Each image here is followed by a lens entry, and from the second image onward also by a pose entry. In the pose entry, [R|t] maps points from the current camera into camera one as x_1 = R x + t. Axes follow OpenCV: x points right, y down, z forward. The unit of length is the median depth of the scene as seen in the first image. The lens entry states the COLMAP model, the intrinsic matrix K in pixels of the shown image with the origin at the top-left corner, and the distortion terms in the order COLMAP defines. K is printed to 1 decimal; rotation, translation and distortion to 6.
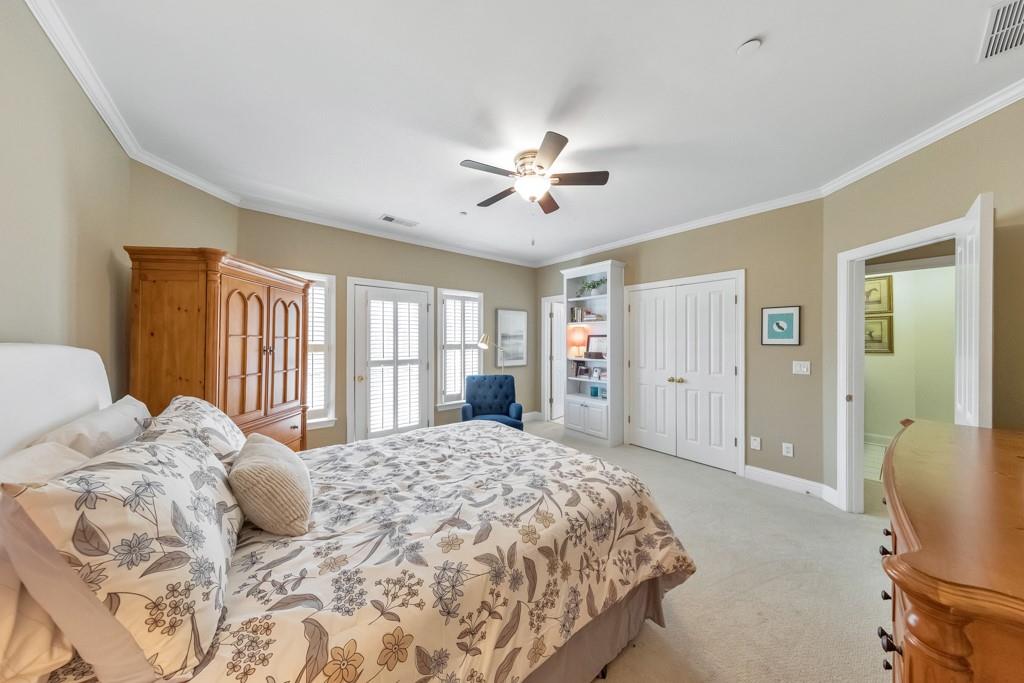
lens RADIAL K [[324.6, 0, 515.9], [0, 324.6, 341.6], [0, 0, 1]] dist [0.012360, 0.000008]
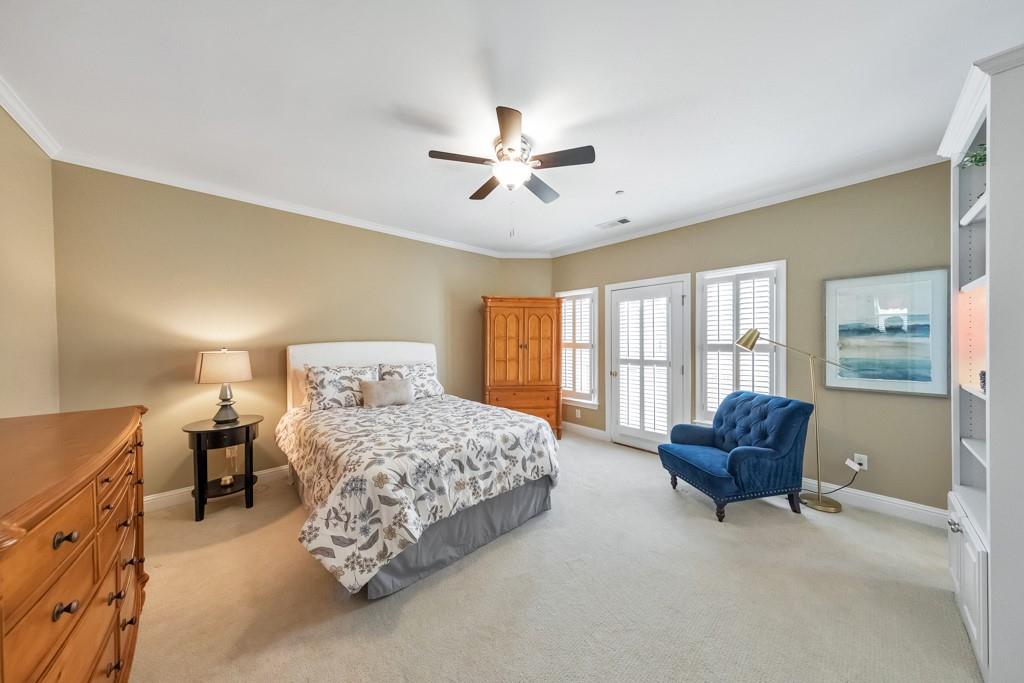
lens RADIAL K [[324.6, 0, 515.9], [0, 324.6, 341.6], [0, 0, 1]] dist [0.012360, 0.000008]
pose [[0.049475, 0.000100, -0.998775, 0.588757], [0.000882, 1.000000, 0.000144, 0.002042], [0.998775, -0.000888, 0.049475, 0.578626]]
